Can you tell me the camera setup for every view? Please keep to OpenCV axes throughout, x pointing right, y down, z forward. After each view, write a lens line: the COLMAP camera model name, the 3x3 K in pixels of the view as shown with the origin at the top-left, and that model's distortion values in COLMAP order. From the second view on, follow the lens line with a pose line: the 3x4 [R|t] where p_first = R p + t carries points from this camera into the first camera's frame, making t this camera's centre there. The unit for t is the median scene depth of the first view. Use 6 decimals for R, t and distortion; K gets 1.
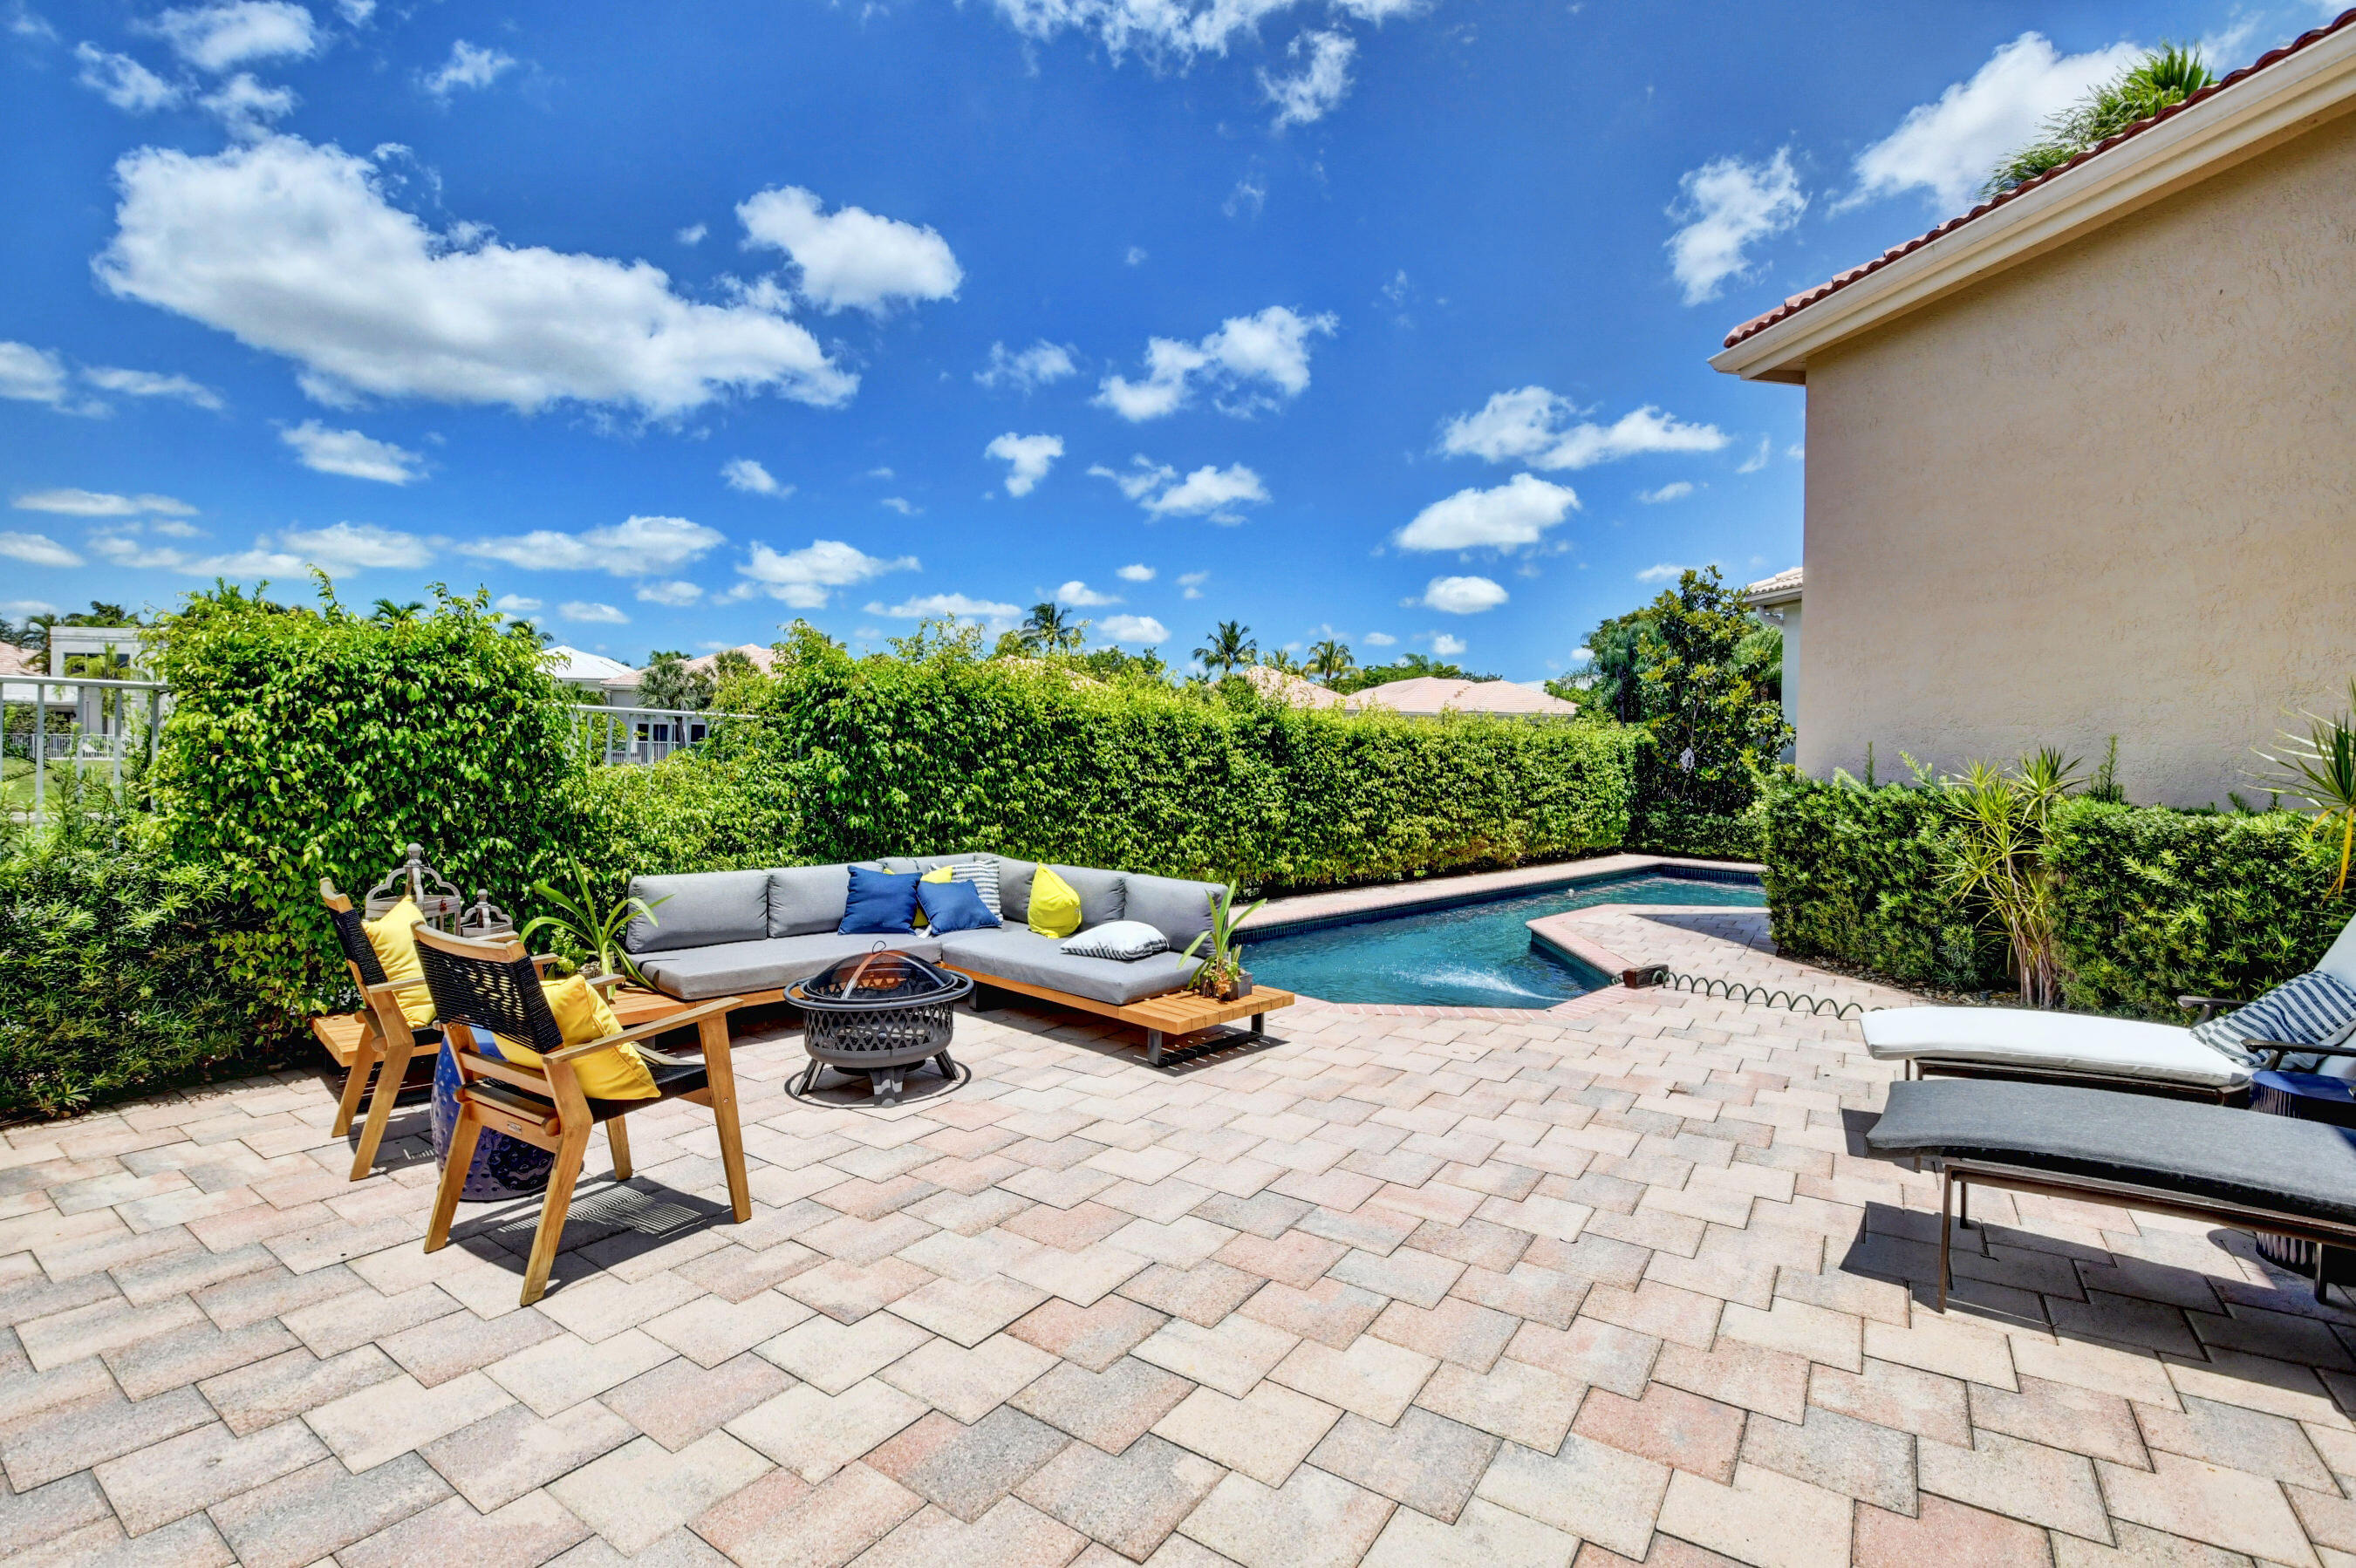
lens RADIAL K [[1033.4, 0, 1170.3], [0, 1033.4, 788.1], [0, 0, 1]] dist [0.002217, -0.018464]
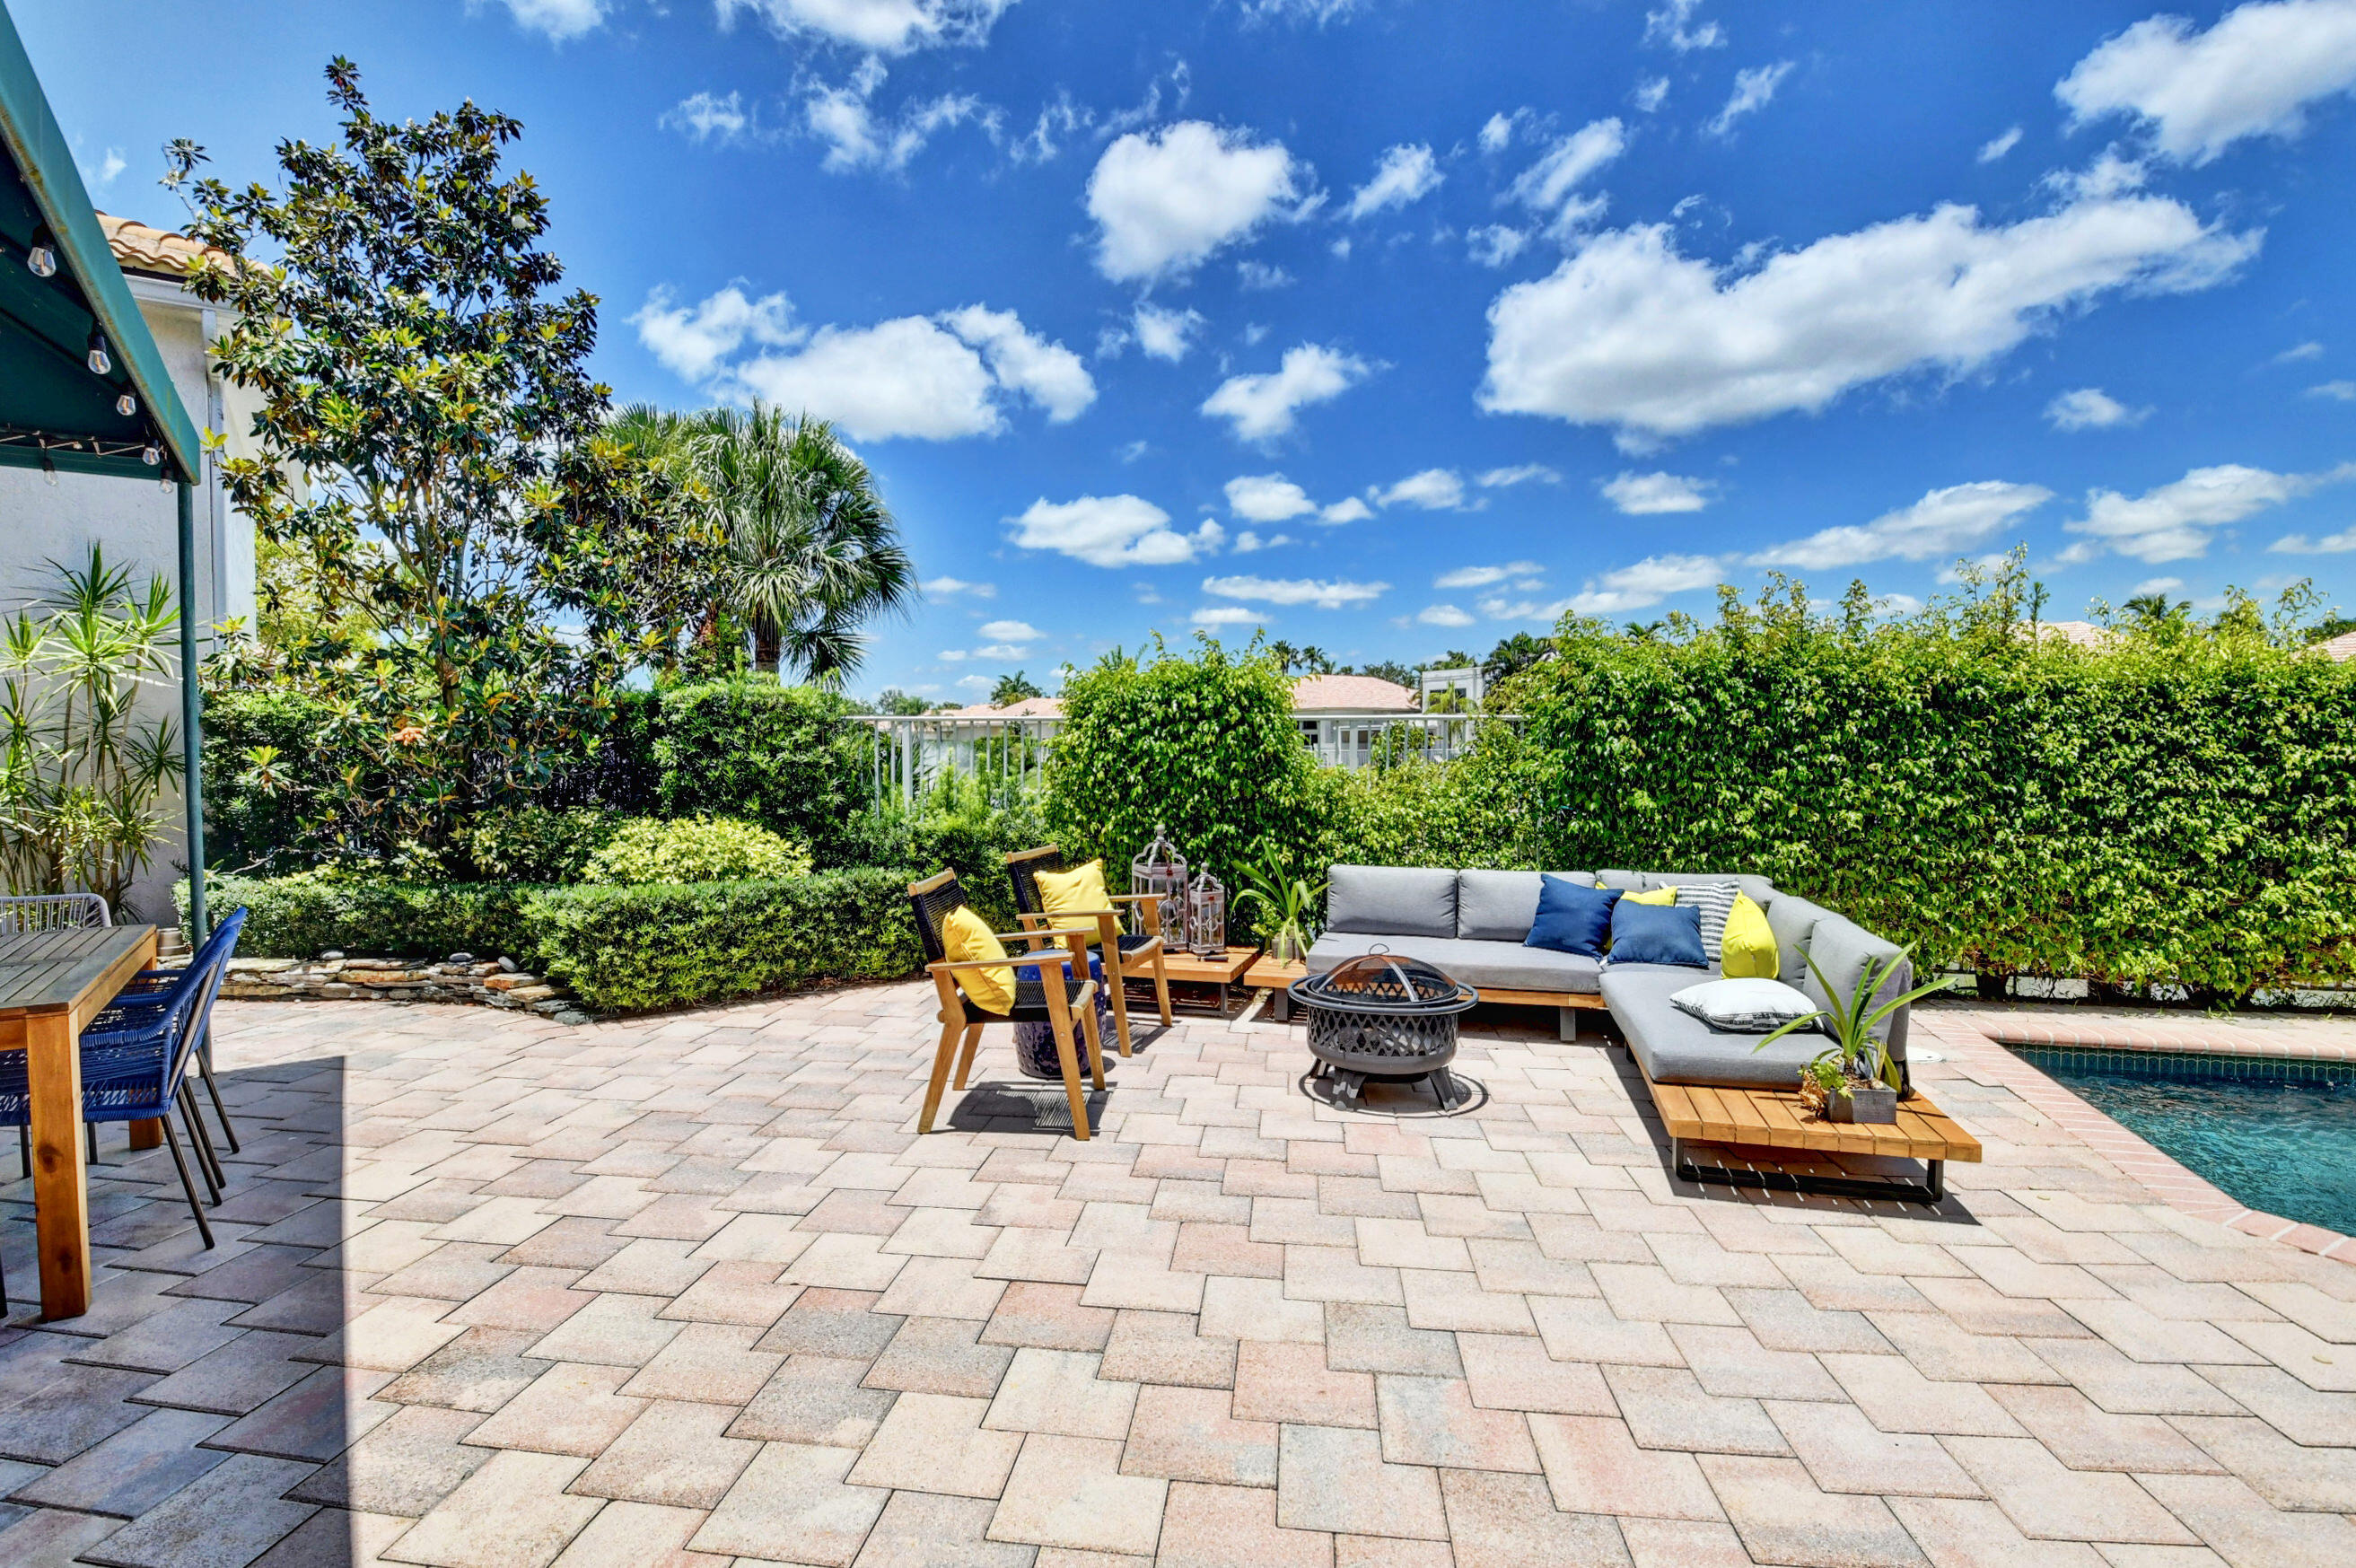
lens RADIAL K [[1067.1, 0, 1174.1], [0, 1067.1, 779.1], [0, 0, 1]] dist [0.008521, -0.020449]
pose [[0.456038, 0.001418, -0.889959, 0.313054], [-0.014226, 0.999883, -0.005696, 0.000662], [0.889846, 0.015258, 0.456005, 0.216631]]
